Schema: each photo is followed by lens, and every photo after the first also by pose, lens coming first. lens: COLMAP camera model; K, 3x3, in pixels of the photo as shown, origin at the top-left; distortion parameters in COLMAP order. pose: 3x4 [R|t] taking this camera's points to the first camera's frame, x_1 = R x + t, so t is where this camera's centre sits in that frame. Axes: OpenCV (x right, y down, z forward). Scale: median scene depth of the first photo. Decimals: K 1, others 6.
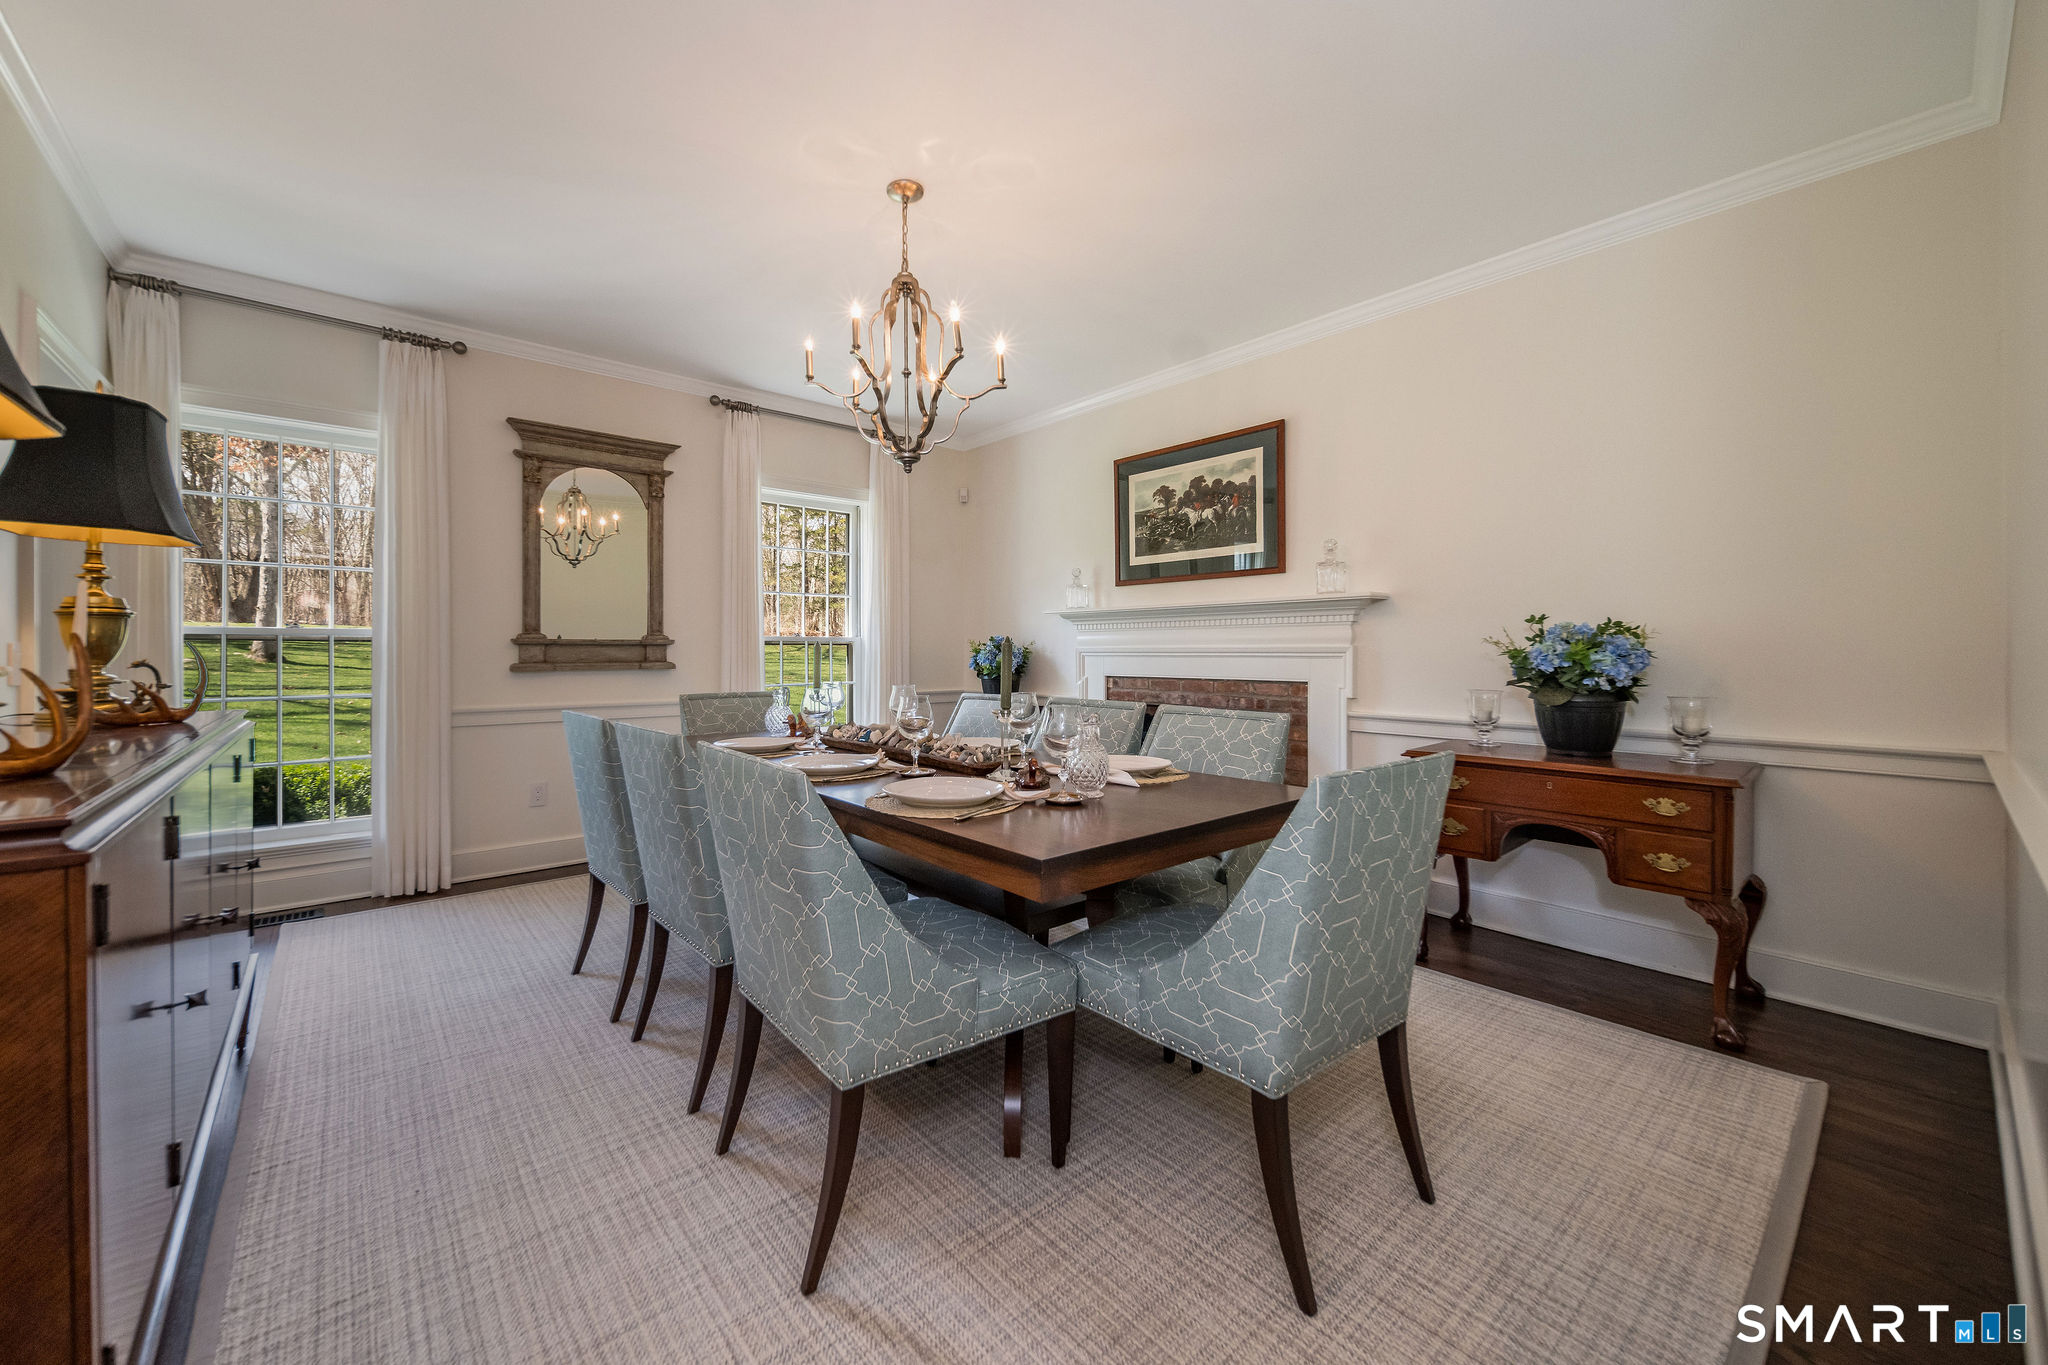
lens RADIAL K [[746.2, 0, 924.3], [0, 746.2, 666.9], [0, 0, 1]] dist [0.006352, -0.003032]
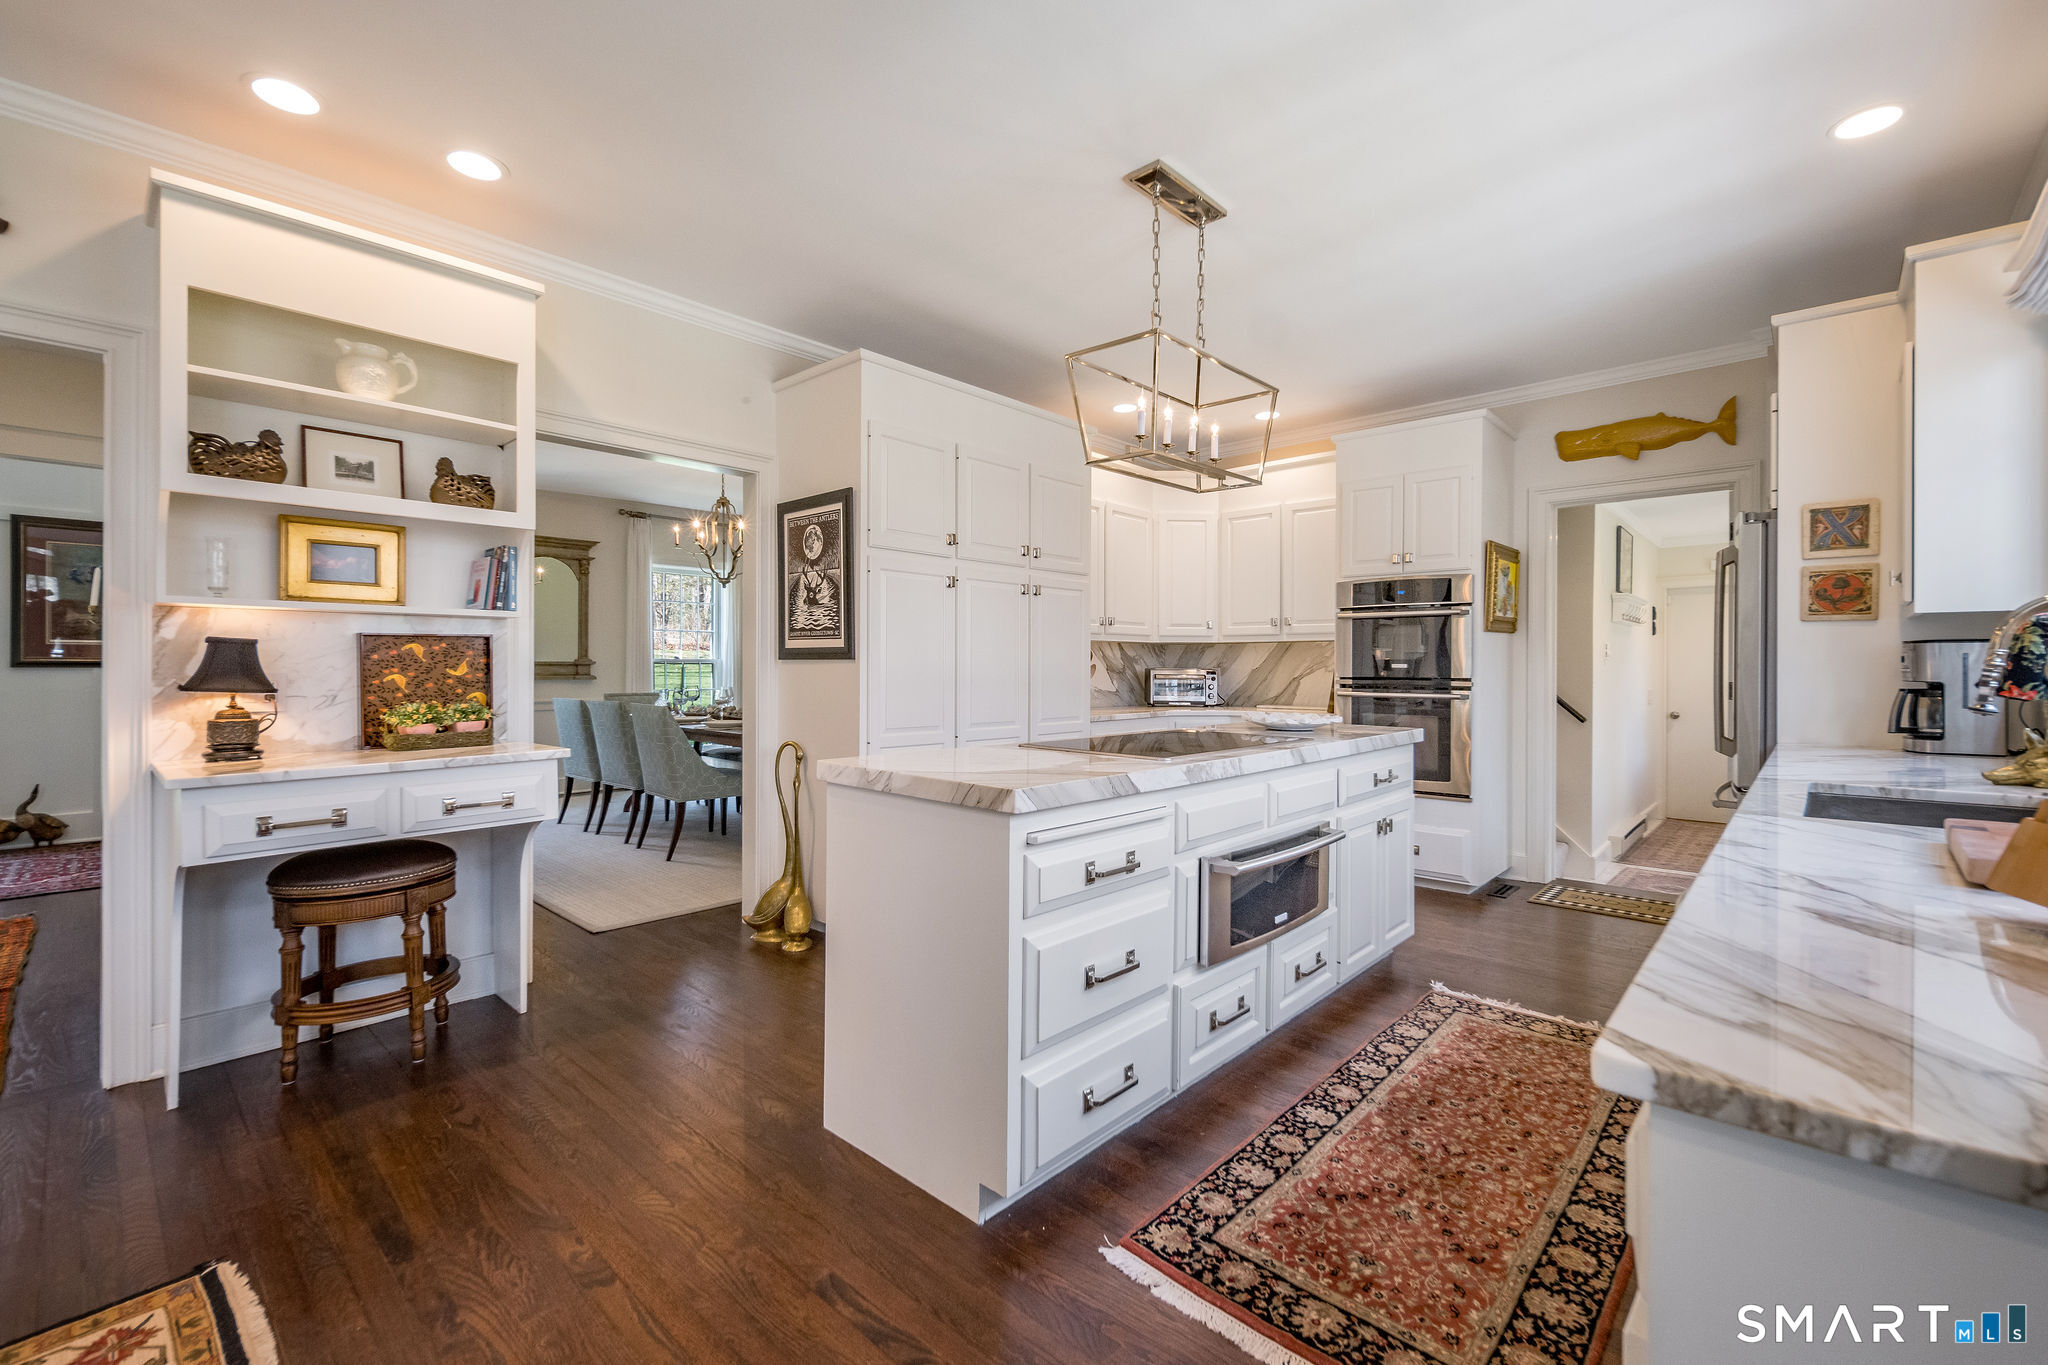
lens RADIAL K [[882.3, 0, 1006.7], [0, 882.3, 673.2], [0, 0, 1]] dist [0.001616, -0.001561]
pose [[0.984594, 0.004480, 0.174798, 0.220500], [-0.002867, 0.999951, -0.009482, 0.006044], [-0.174832, 0.008835, 0.984559, -1.089377]]
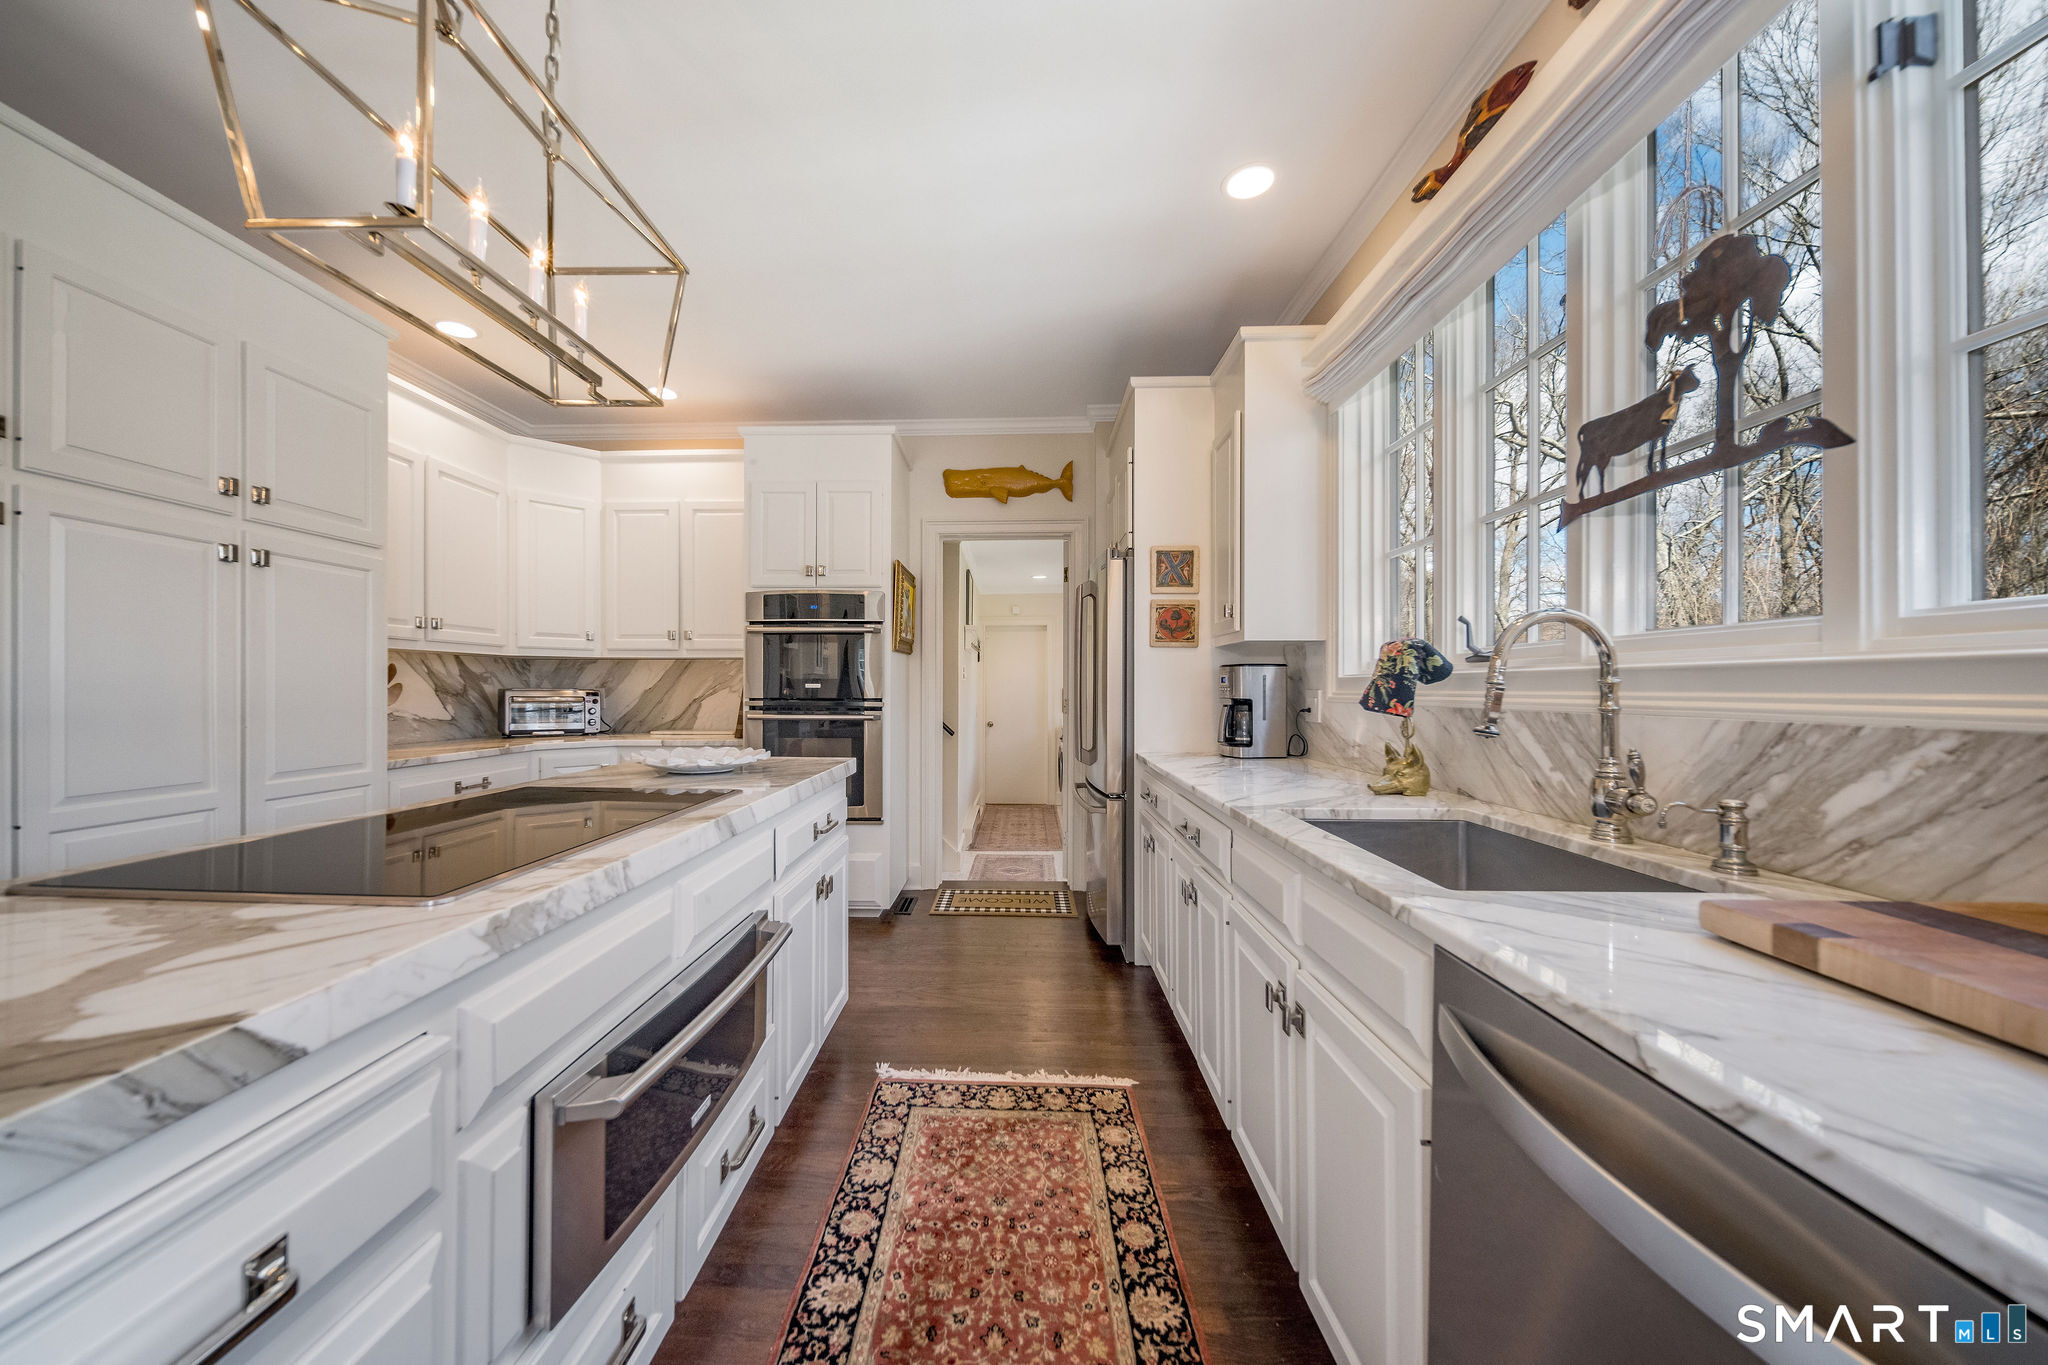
lens RADIAL K [[746.2, 0, 990.6], [0, 746.2, 687.8], [0, 0, 1]] dist [0.006352, -0.003032]
pose [[0.635569, 0.004954, 0.772028, 0.371361], [0.009060, 0.999863, -0.013875, 0.001002], [-0.771991, 0.015813, 0.635437, -0.770489]]
